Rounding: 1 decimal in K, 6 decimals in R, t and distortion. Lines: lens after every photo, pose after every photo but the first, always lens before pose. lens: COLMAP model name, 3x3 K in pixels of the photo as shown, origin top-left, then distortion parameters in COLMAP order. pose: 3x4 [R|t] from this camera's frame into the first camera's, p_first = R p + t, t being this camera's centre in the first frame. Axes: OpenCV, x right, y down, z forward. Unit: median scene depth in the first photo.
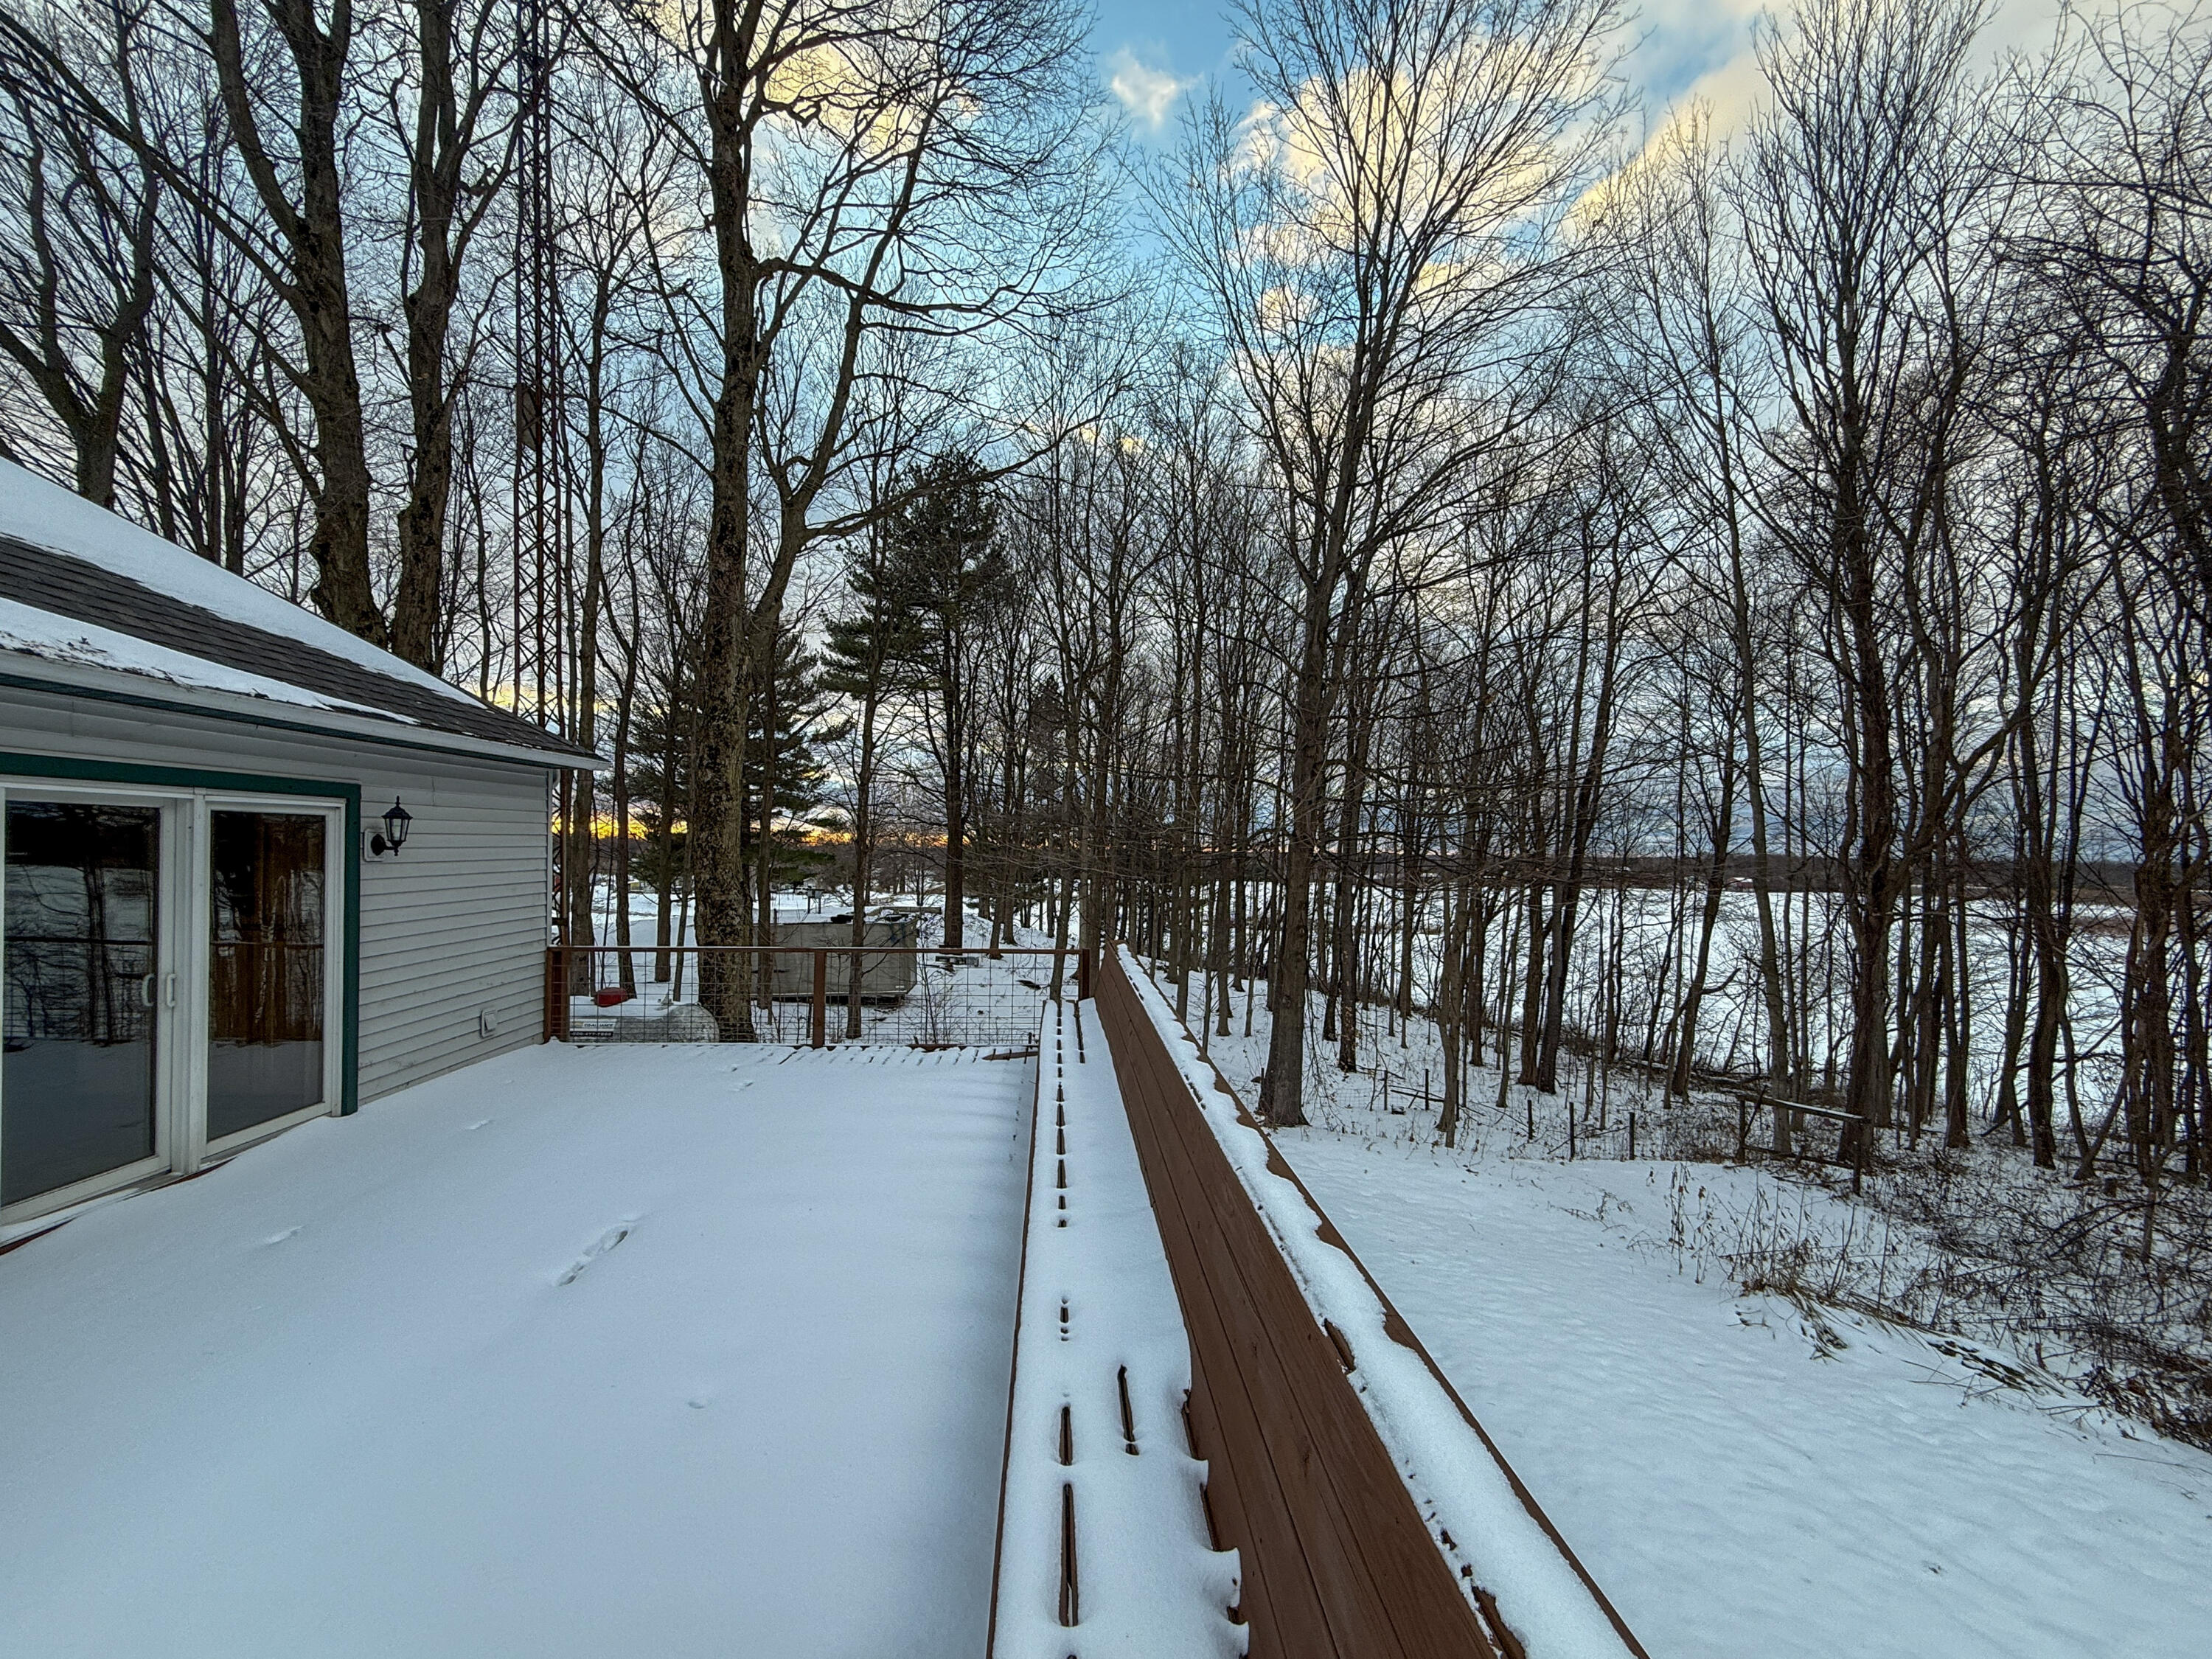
lens RADIAL K [[885.7, 0, 1093.1], [0, 885.7, 859.4], [0, 0, 1]] dist [-0.000758, -0.000148]
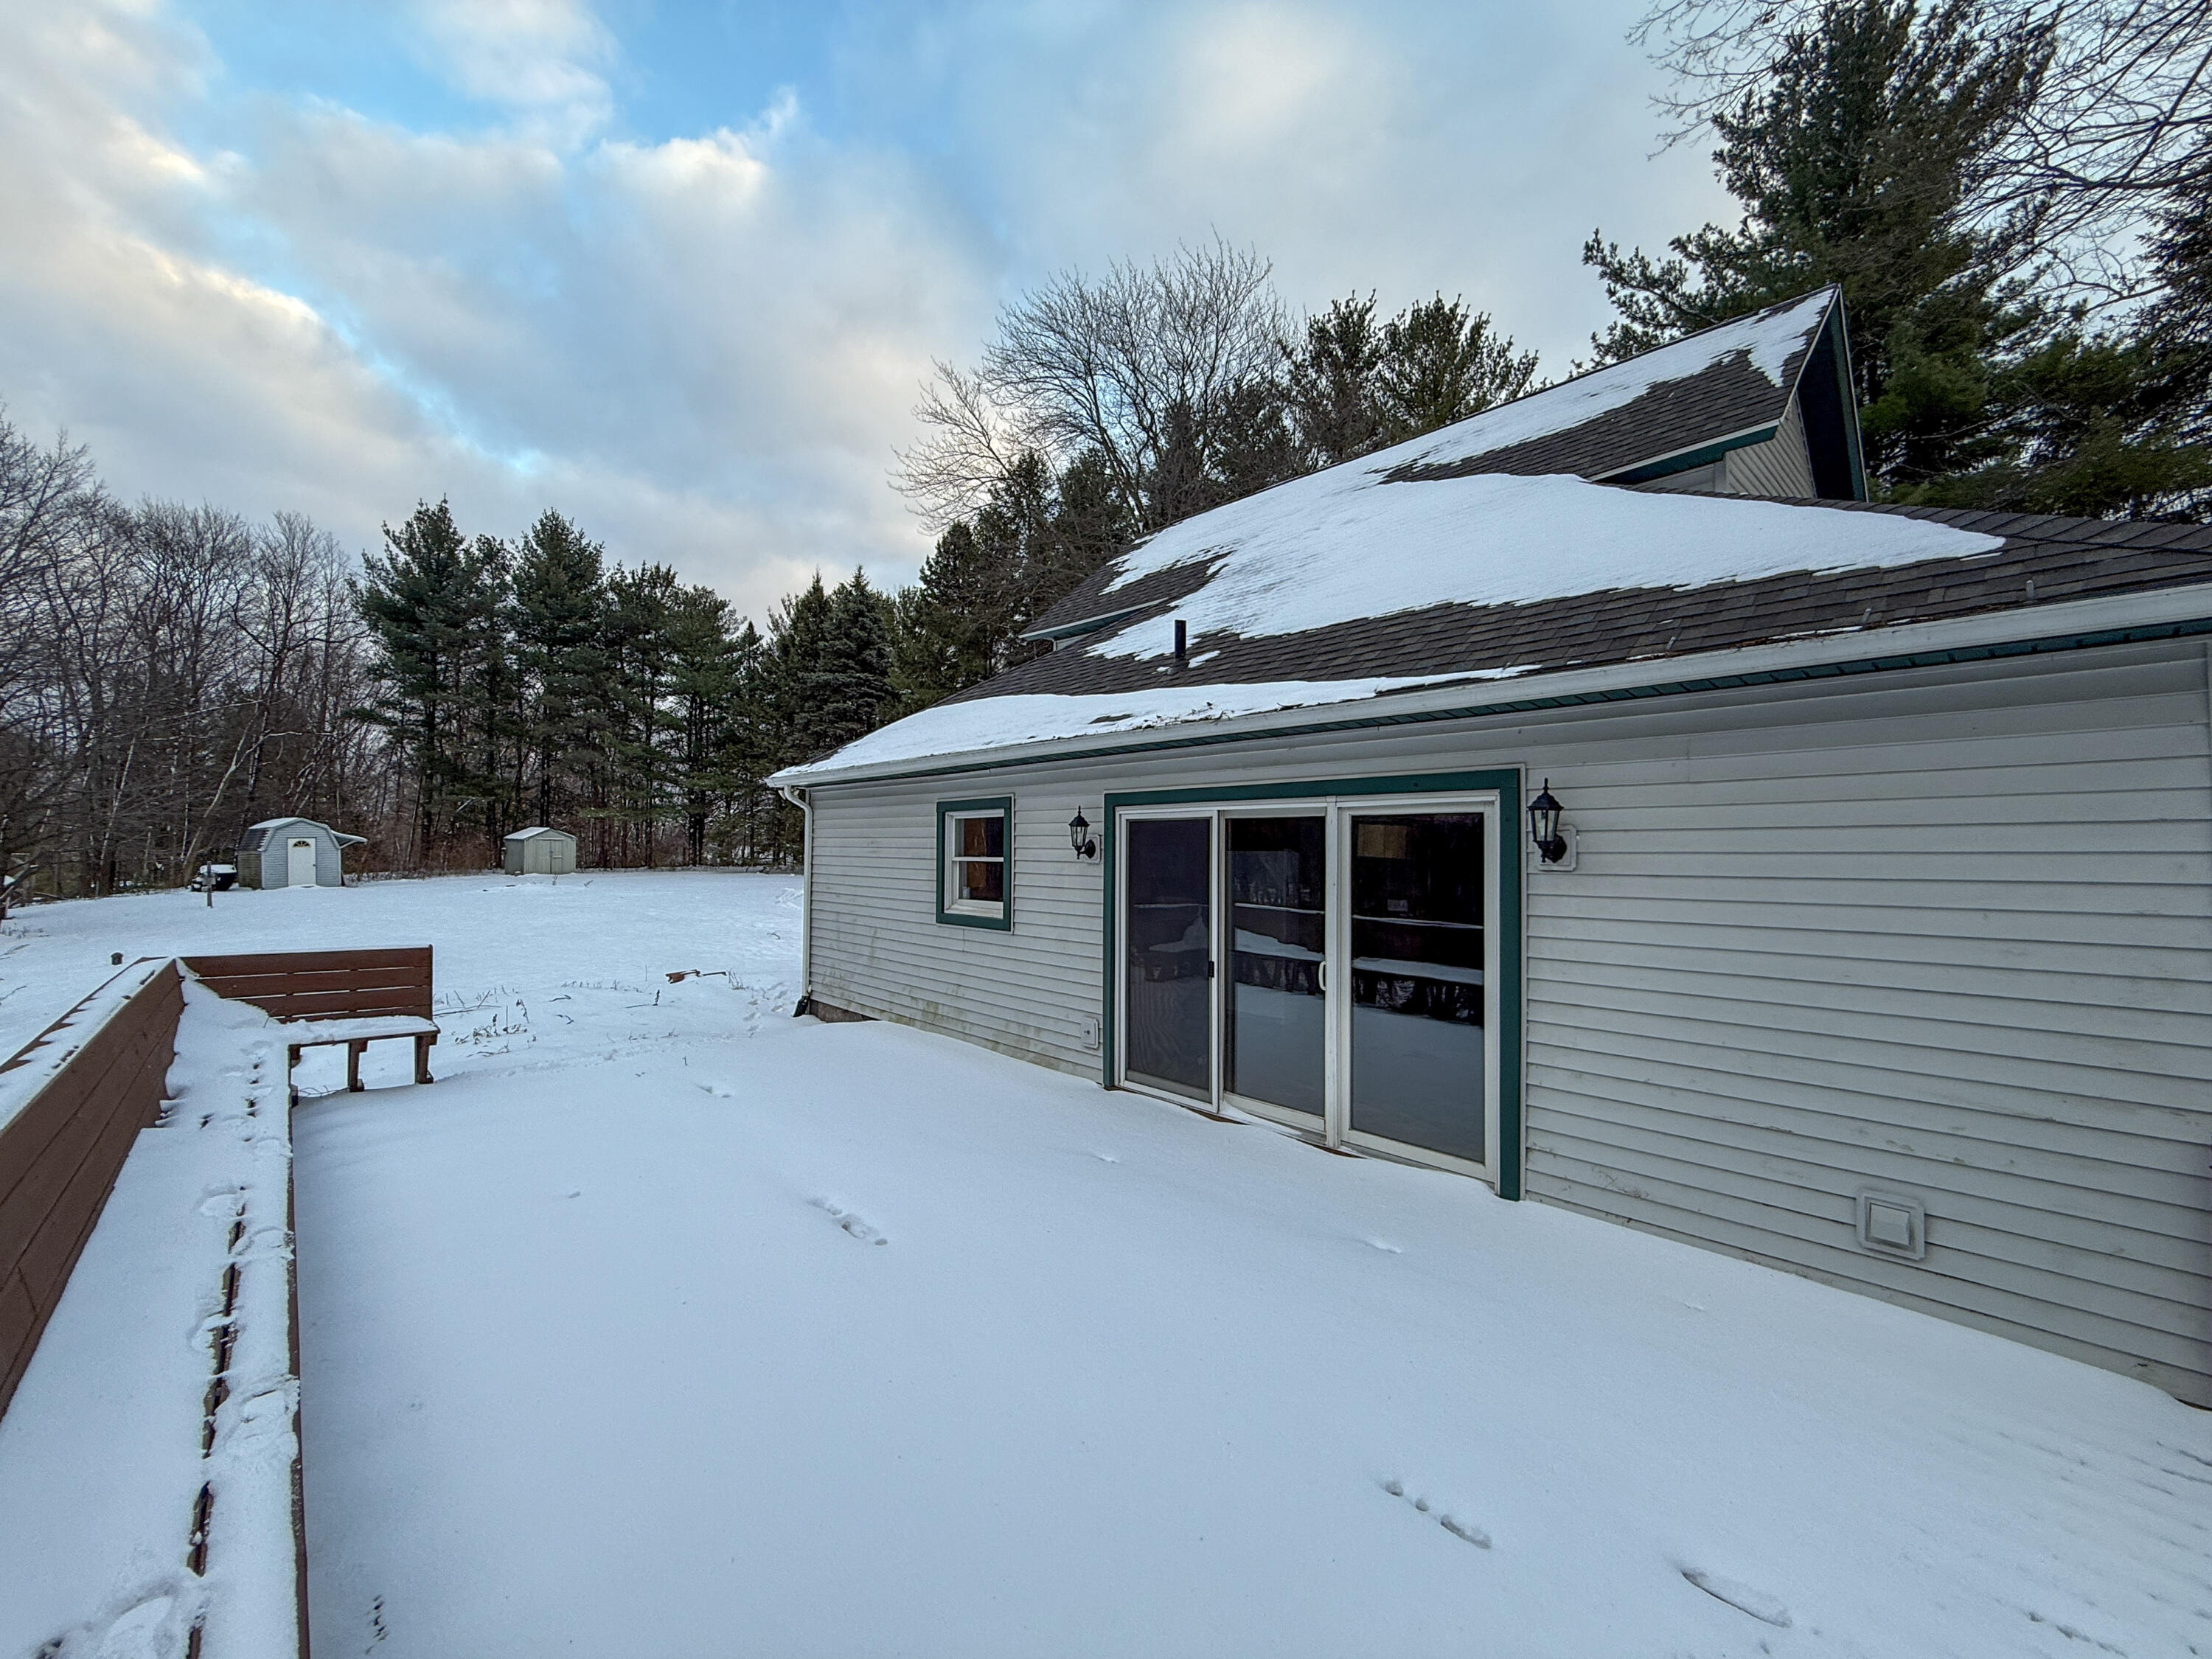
lens RADIAL K [[885.7, 0, 1093.1], [0, 885.7, 859.4], [0, 0, 1]] dist [-0.000758, -0.000148]
pose [[-0.755932, -0.022192, -0.654273, -0.067368], [-0.034734, 0.999377, 0.006233, 0.001263], [0.653728, 0.027438, -0.756232, 1.521574]]
